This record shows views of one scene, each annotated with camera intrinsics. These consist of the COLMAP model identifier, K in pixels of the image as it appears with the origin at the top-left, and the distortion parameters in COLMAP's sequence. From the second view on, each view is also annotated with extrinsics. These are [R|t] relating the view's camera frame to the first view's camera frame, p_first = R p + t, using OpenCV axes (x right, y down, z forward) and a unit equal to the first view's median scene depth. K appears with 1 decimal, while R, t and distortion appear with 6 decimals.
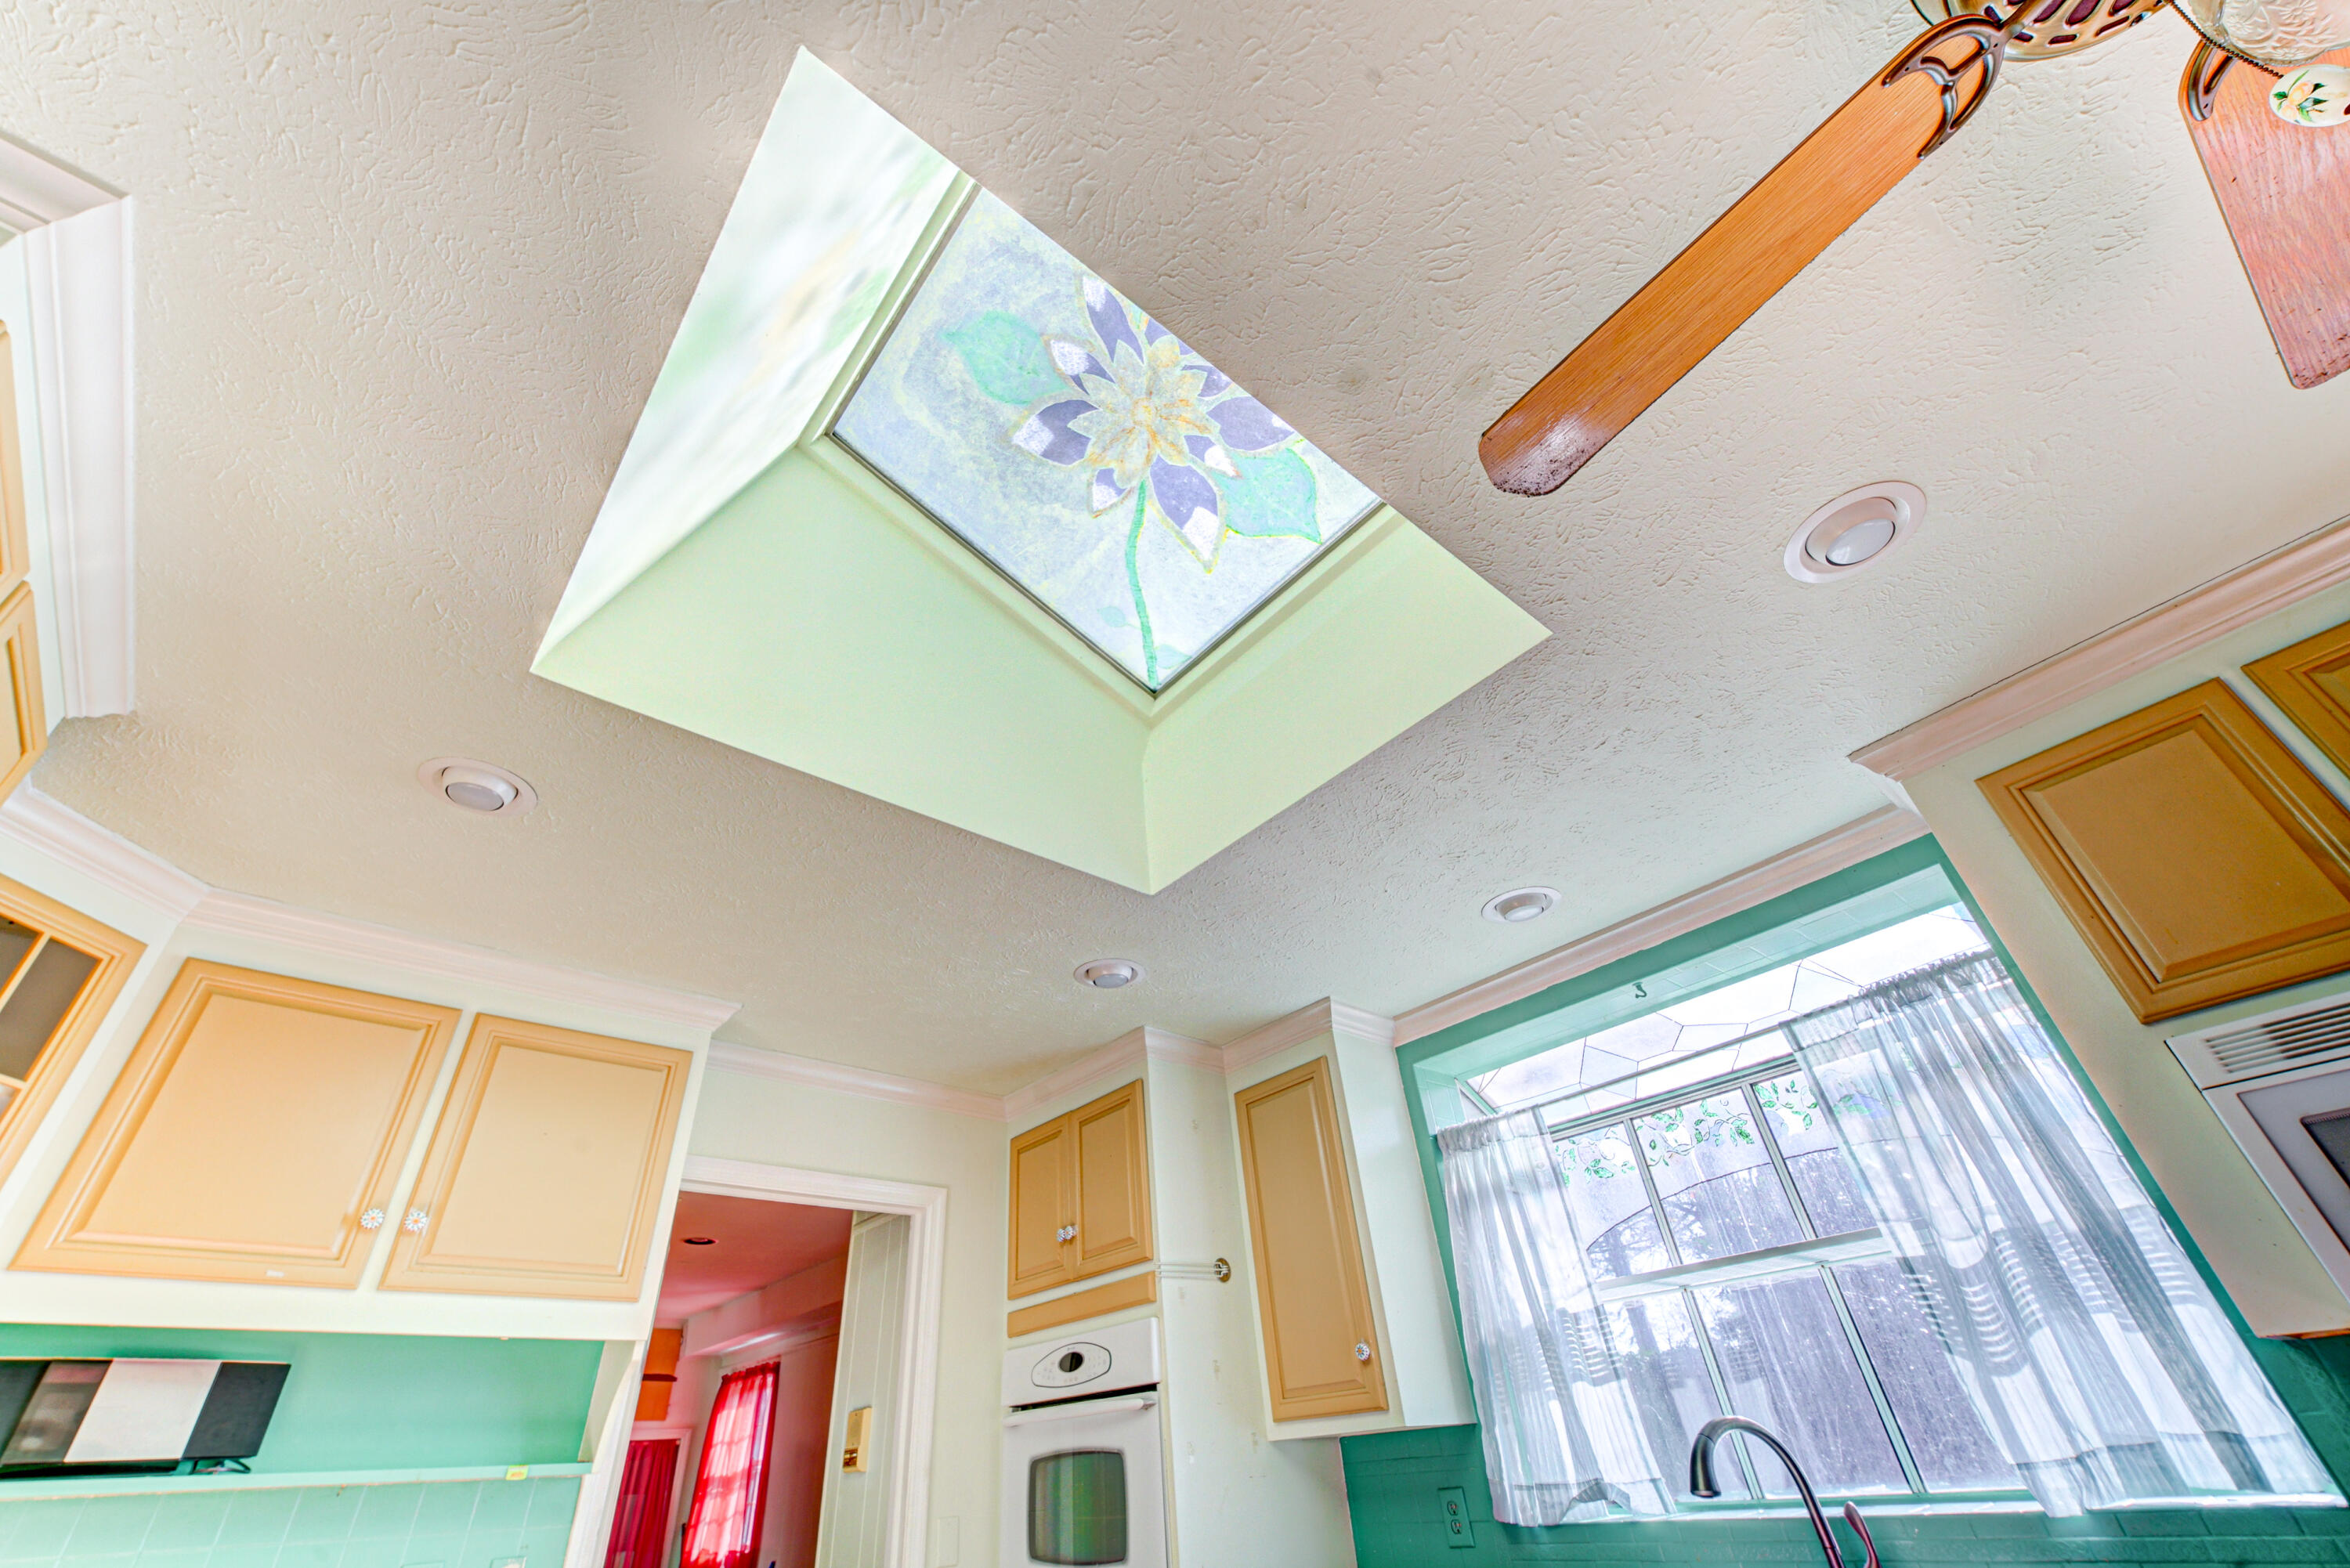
lens RADIAL K [[955.8, 0, 1131.4], [0, 955.8, 783.0], [0, 0, 1]] dist [-0.008269, 0.000071]
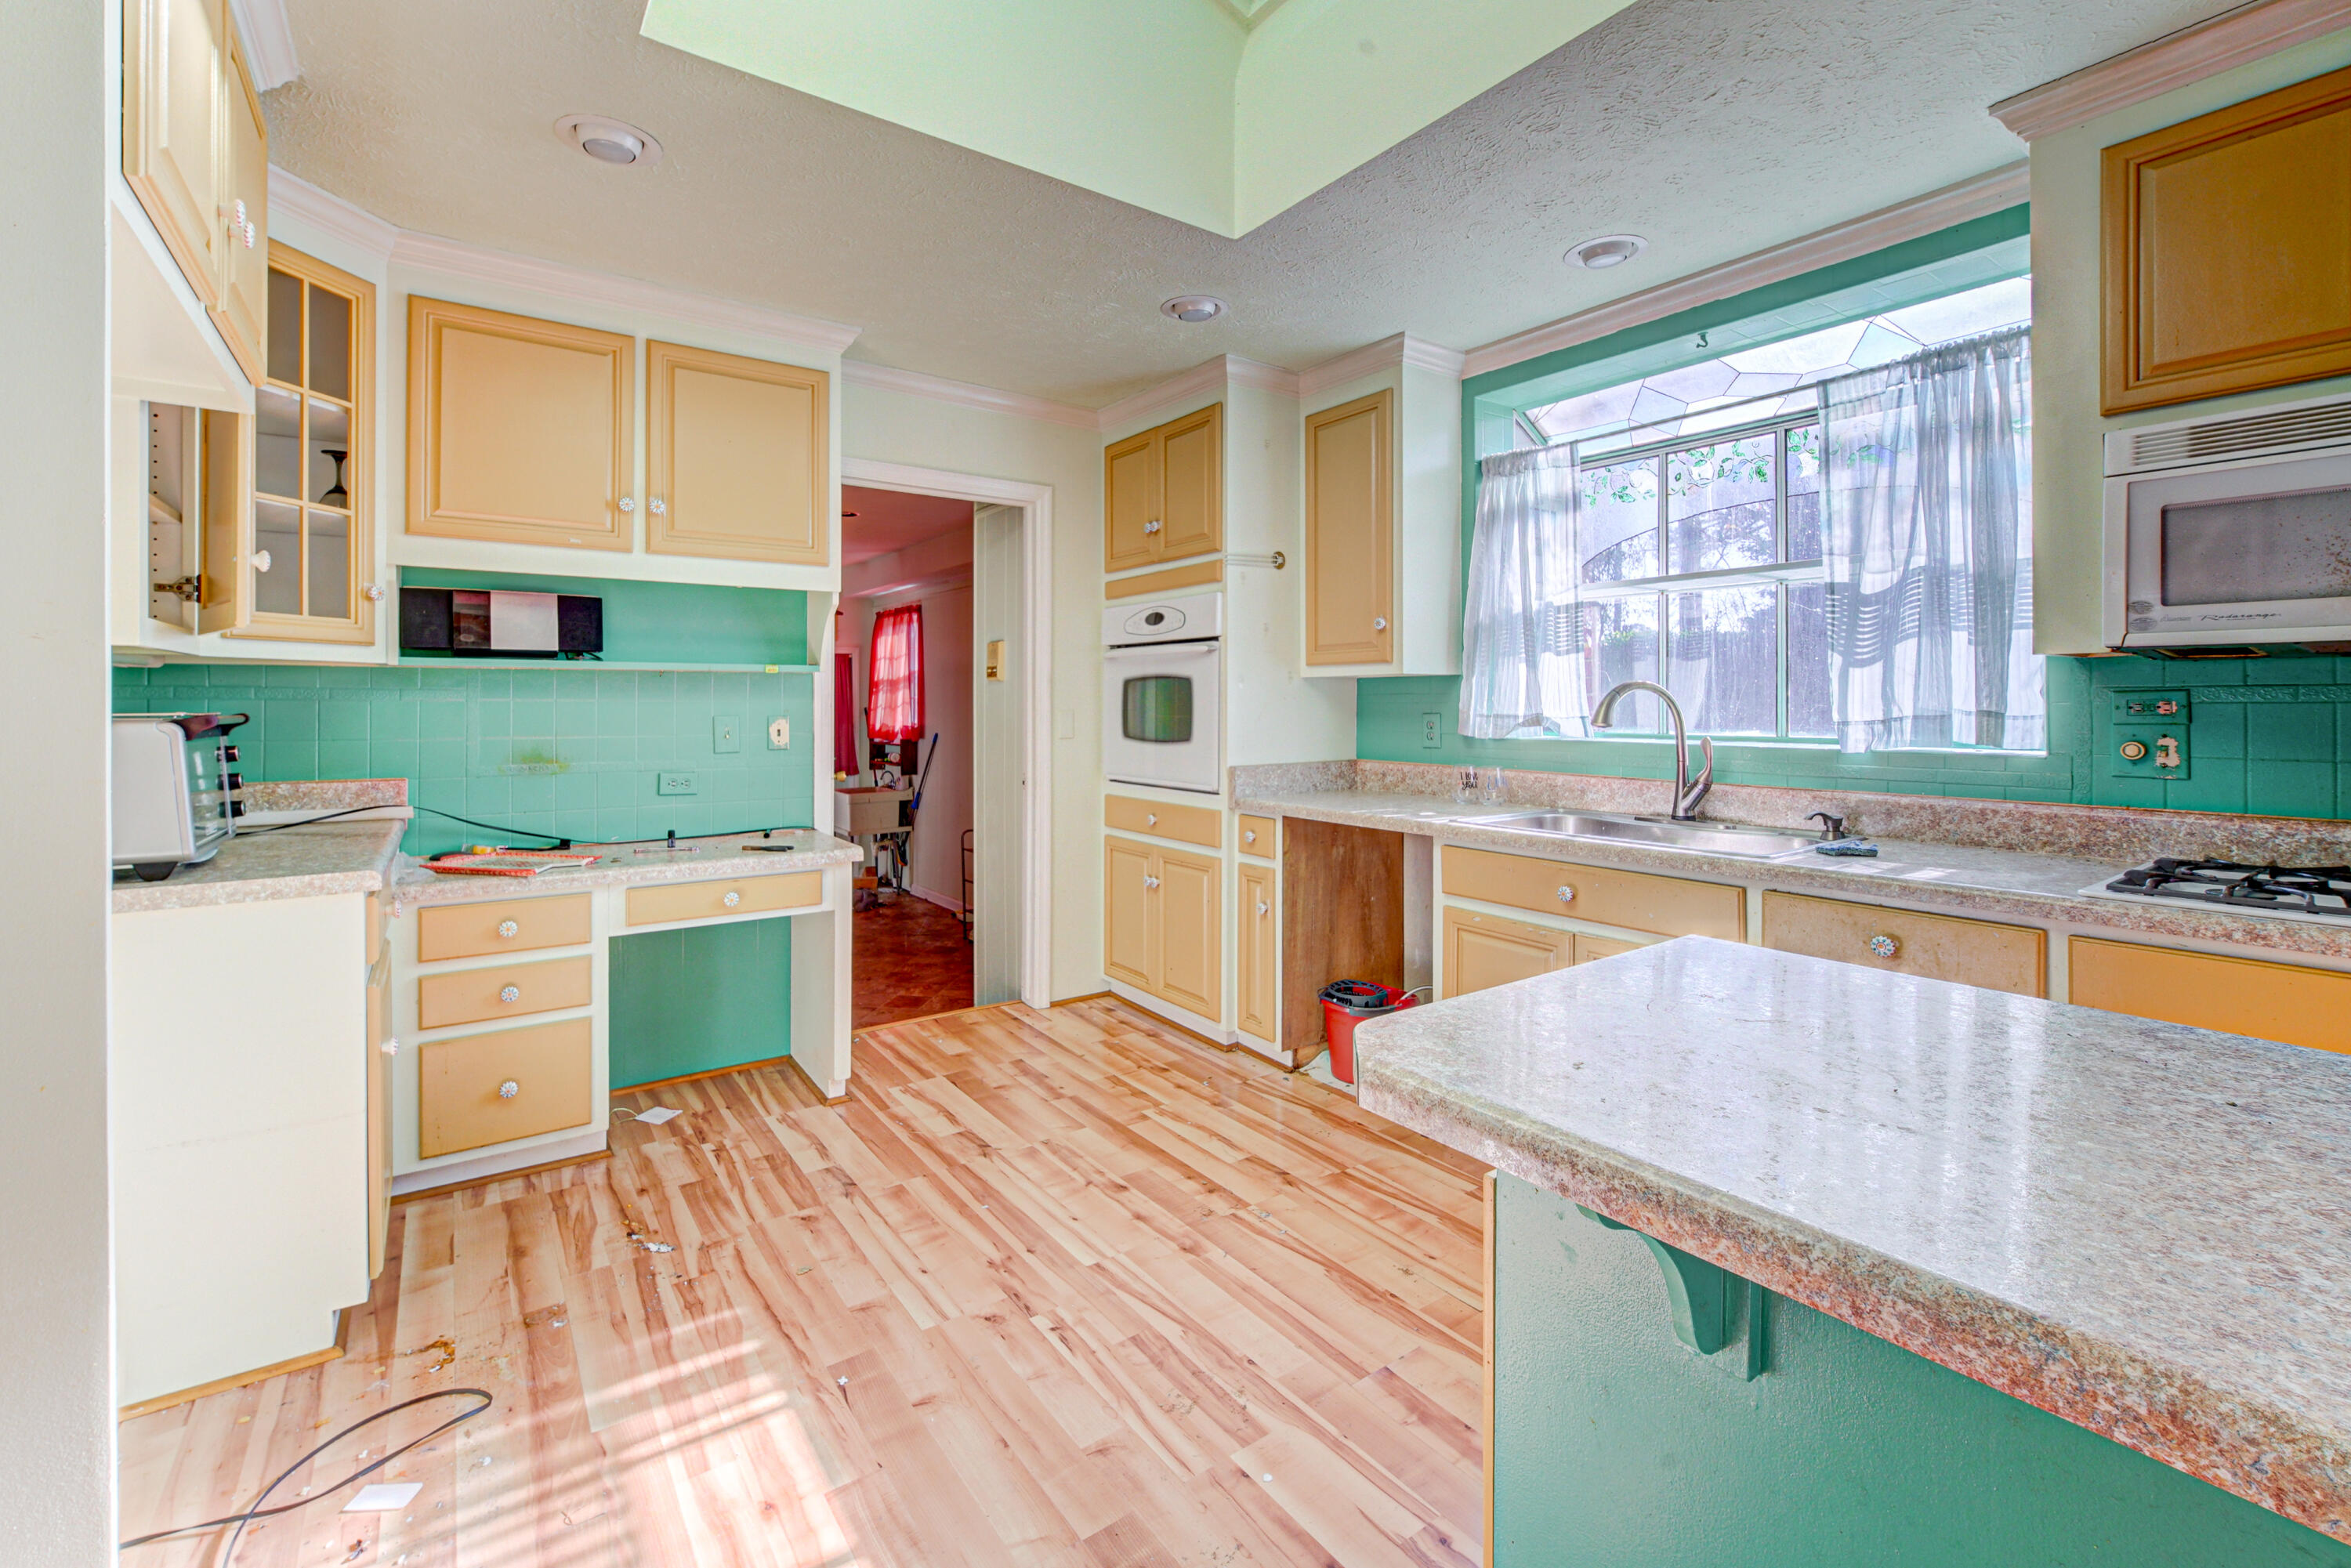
lens RADIAL K [[991.7, 0, 1134.6], [0, 991.7, 709.1], [0, 0, 1]] dist [-0.002294, -0.000881]
pose [[0.995611, 0.054927, -0.075778, 0.019972], [0.001456, 0.800484, 0.599352, -0.110185], [0.093579, -0.596832, 0.796891, -0.161751]]
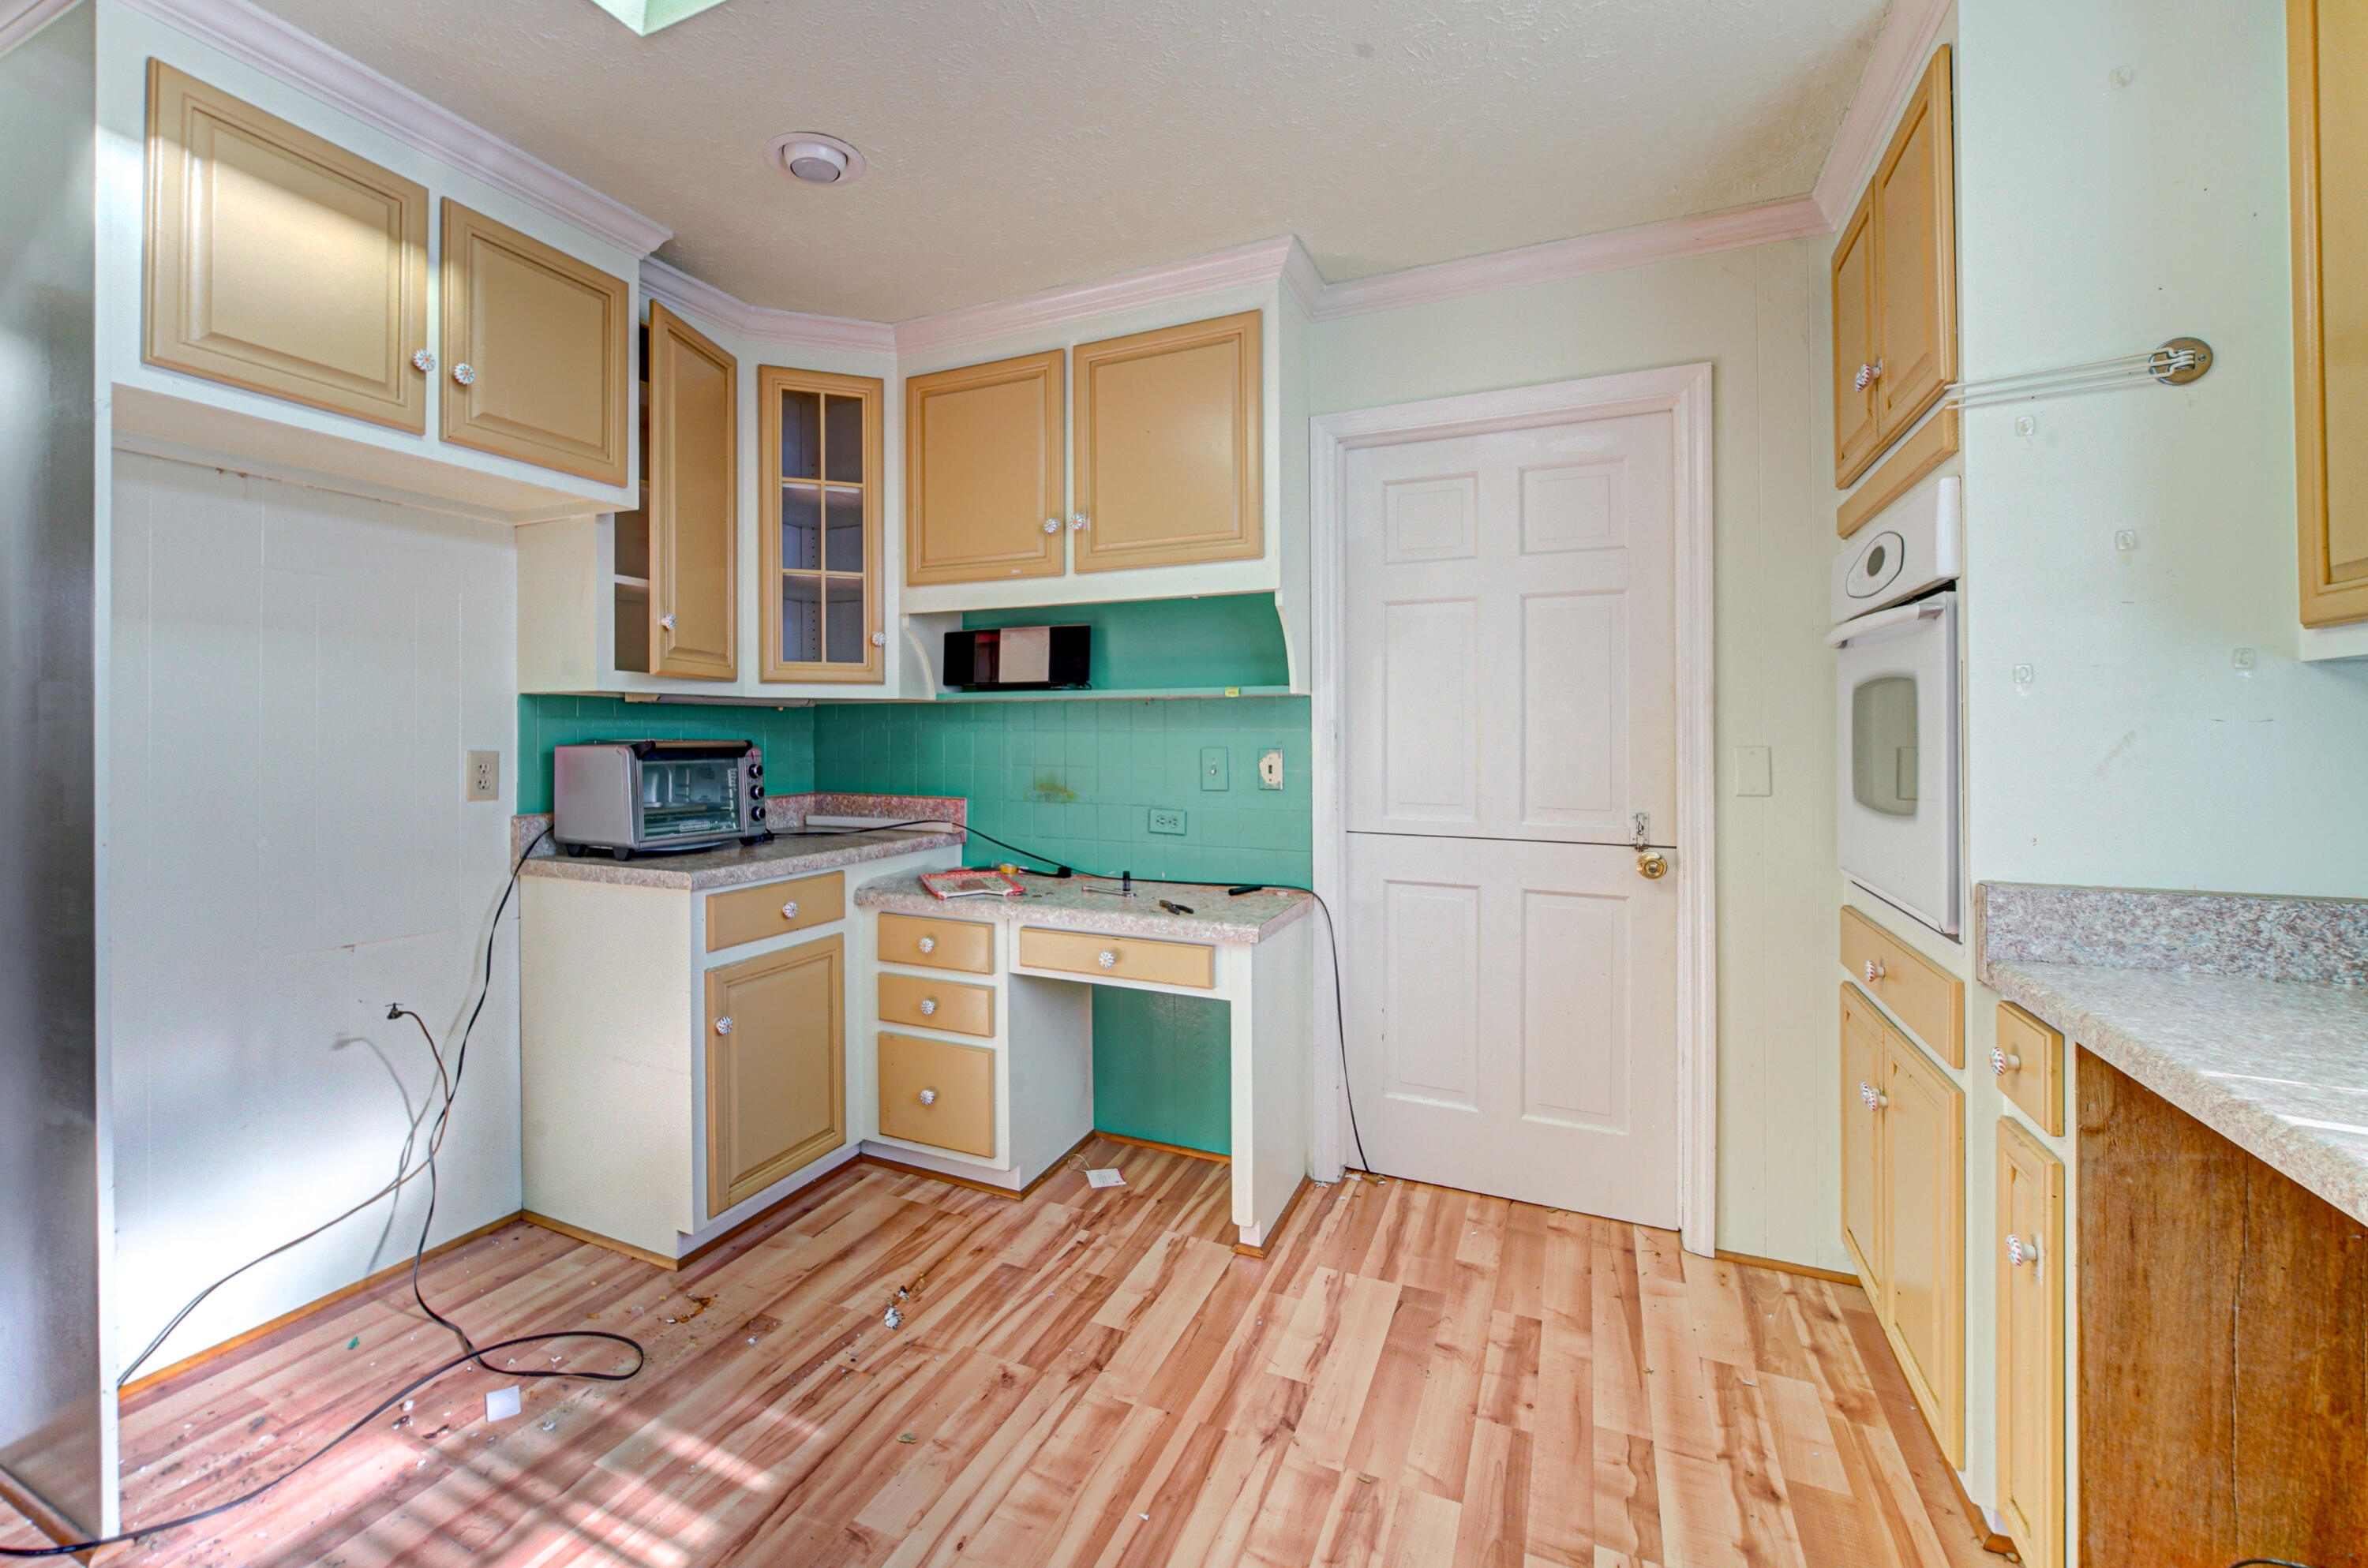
lens RADIAL K [[990.0, 0, 1109.7], [0, 990.0, 727.4], [0, 0, 1]] dist [-0.003079, -0.000212]
pose [[0.424493, 0.048650, -0.904123, 0.346877], [0.516943, 0.806787, 0.286121, 0.263156], [0.743354, -0.588837, 0.317326, 0.372354]]
